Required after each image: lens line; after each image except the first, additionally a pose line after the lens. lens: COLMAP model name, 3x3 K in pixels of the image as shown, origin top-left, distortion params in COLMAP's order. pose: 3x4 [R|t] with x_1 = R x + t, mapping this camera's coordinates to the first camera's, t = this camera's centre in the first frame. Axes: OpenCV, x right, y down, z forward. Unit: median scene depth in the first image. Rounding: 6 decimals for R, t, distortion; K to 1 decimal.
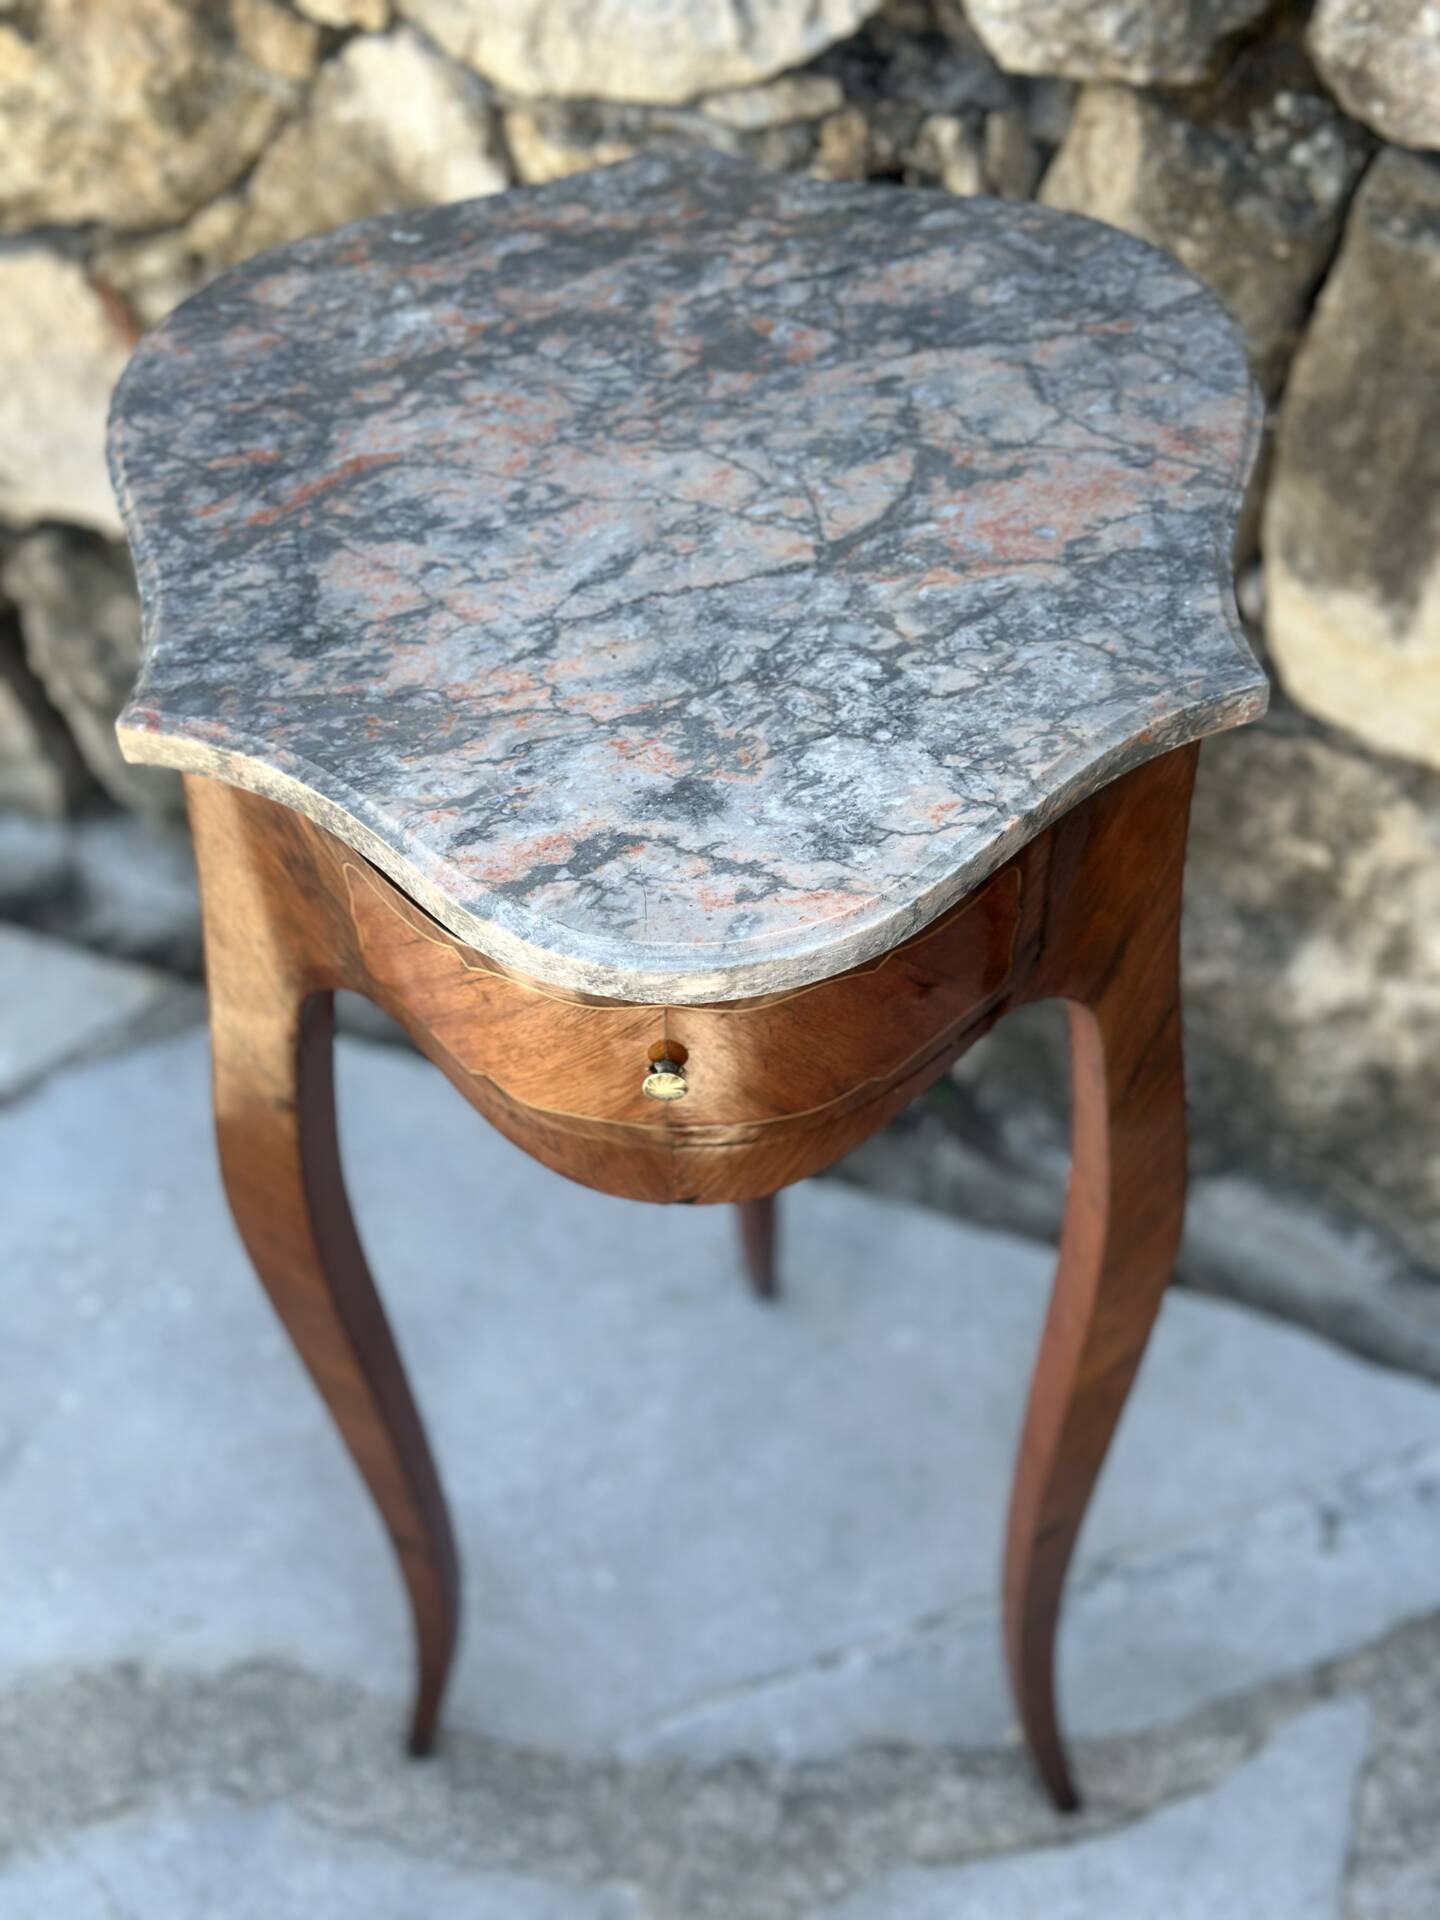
lens RADIAL K [[2698.7, 0, 712.4], [0, 2698.7, 972.9], [0, 0, 1]] dist [0.166136, -0.369860]
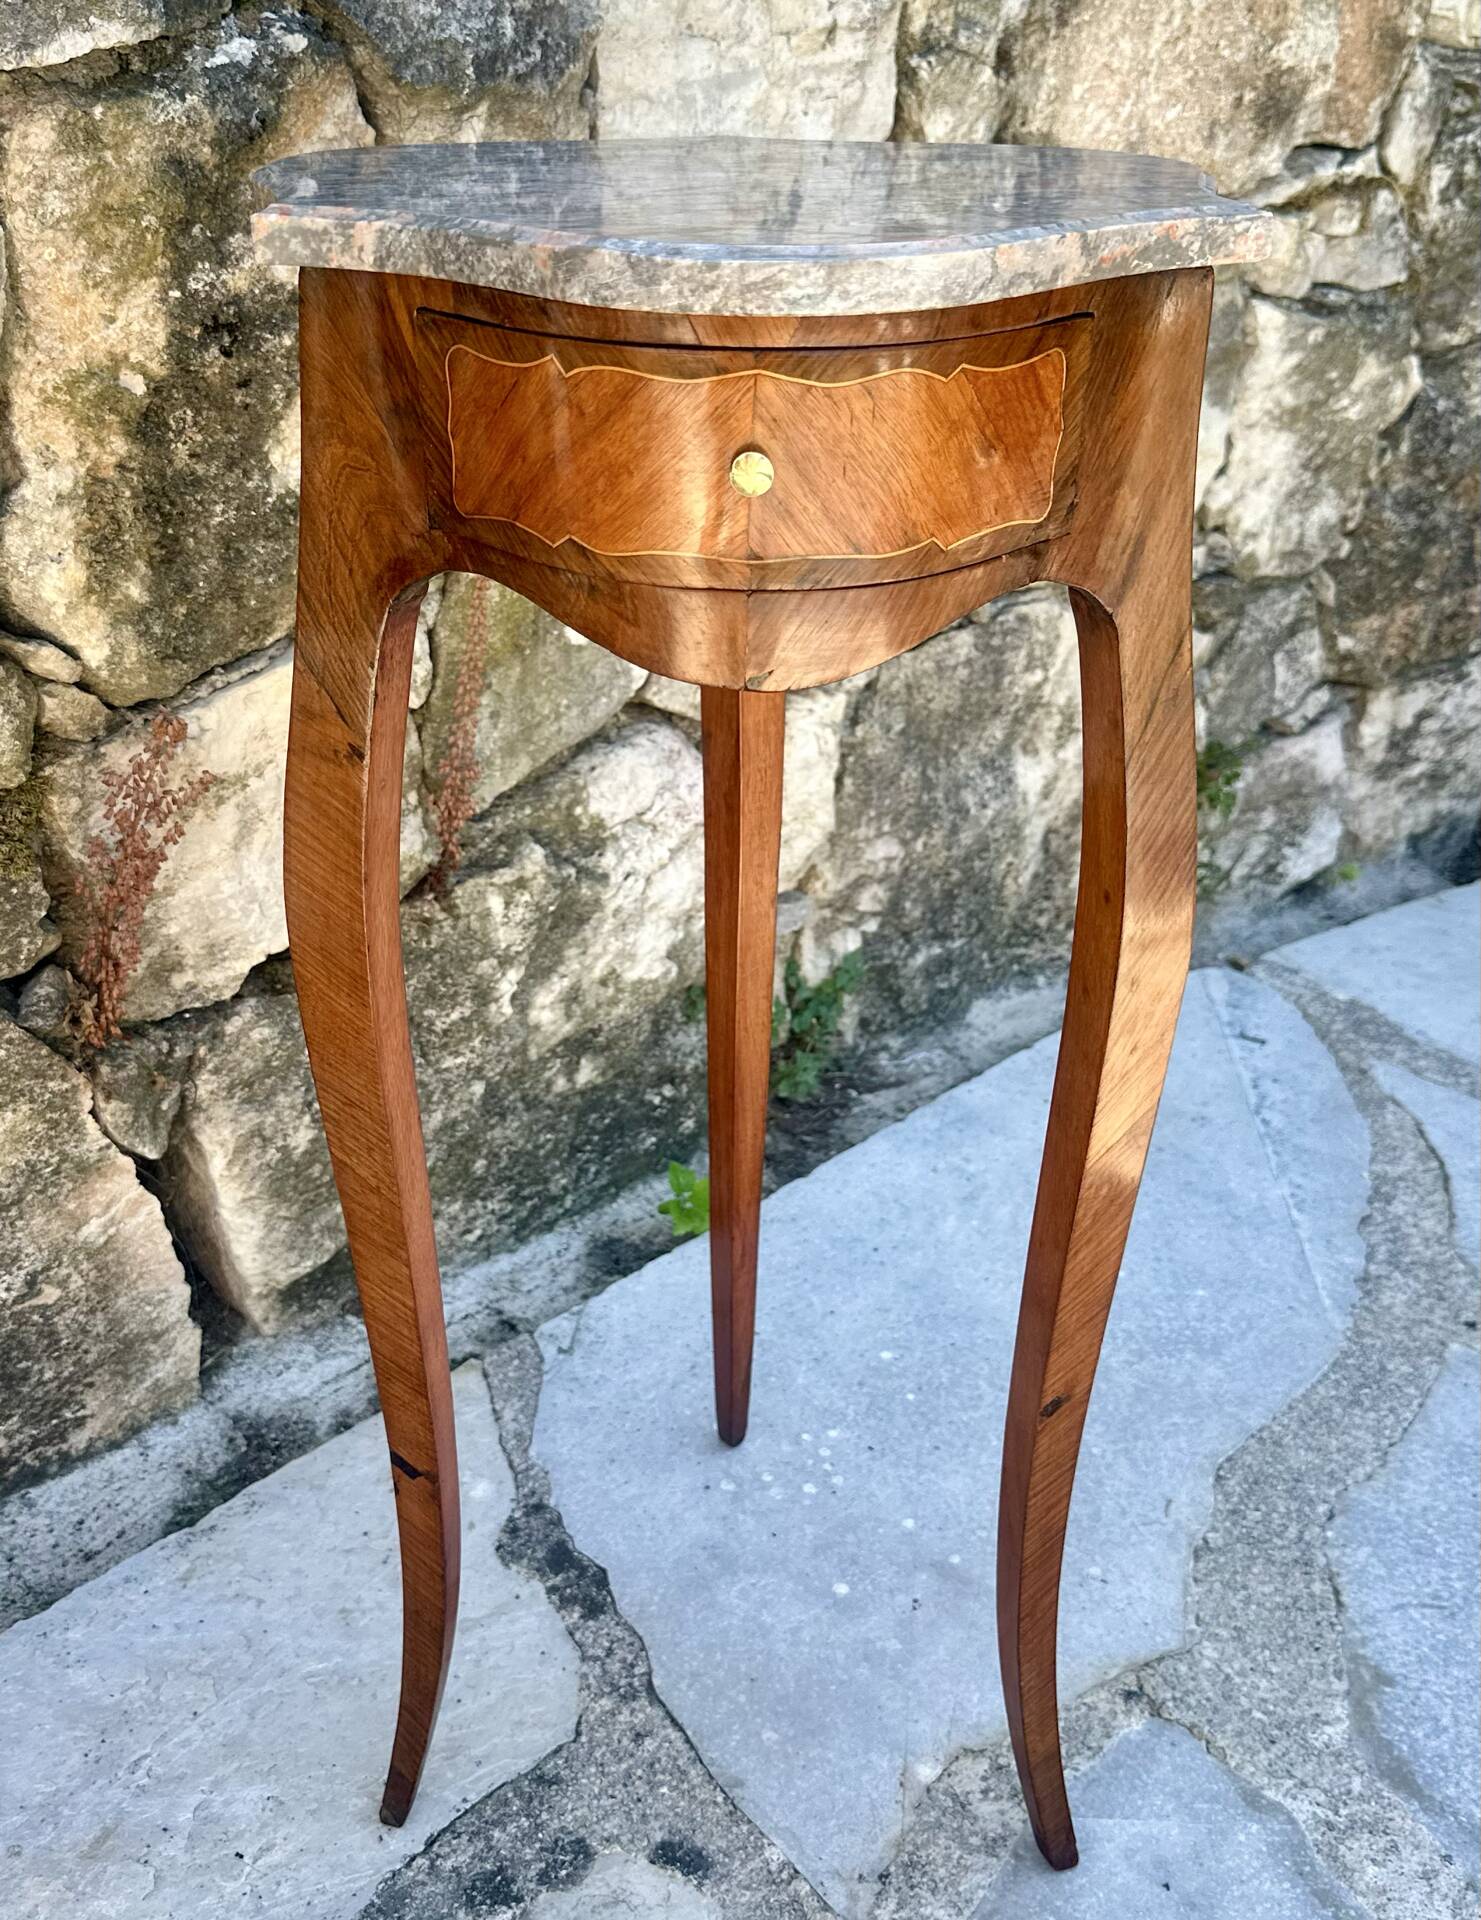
lens RADIAL K [[1973.5, 0, 700.4], [0, 1973.5, 893.1], [0, 0, 1]] dist [0.073995, -0.008285]
pose [[0.998705, 0.021898, 0.045927, -0.065665], [-0.000609, 0.907727, -0.419561, 0.488664], [-0.050876, 0.418990, 0.906564, 0.357779]]
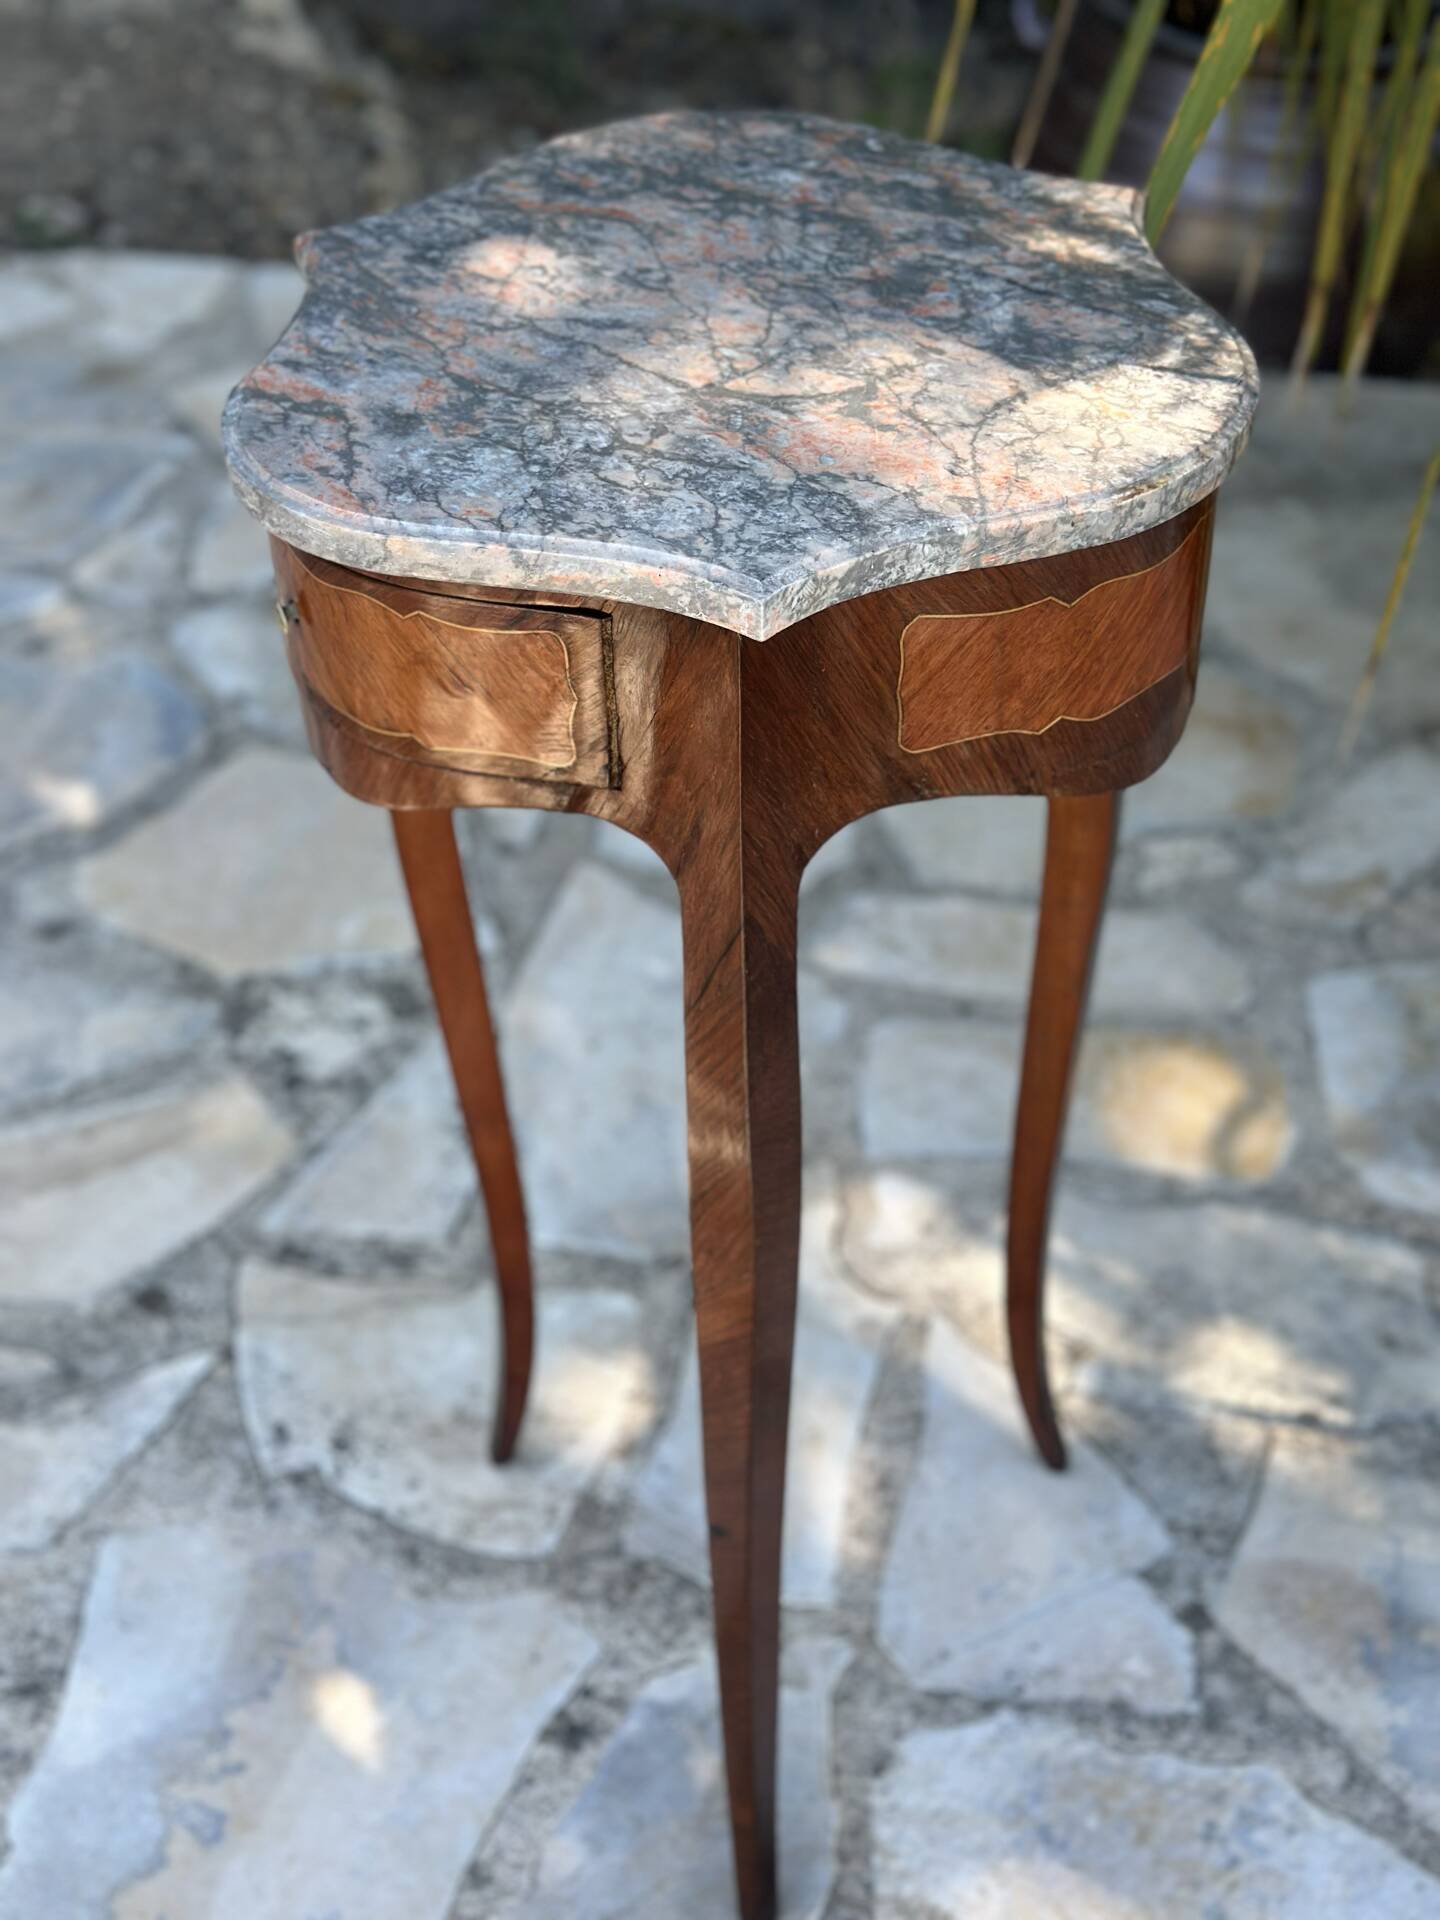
lens RADIAL K [[2698.7, 0, 712.4], [0, 2698.7, 972.9], [0, 0, 1]] dist [0.166136, -0.369860]
pose [[0.525354, 0.552635, -0.646992, 0.952676], [-0.642169, 0.756366, 0.124620, -0.113339], [0.558231, 0.350009, 0.752244, 0.211319]]
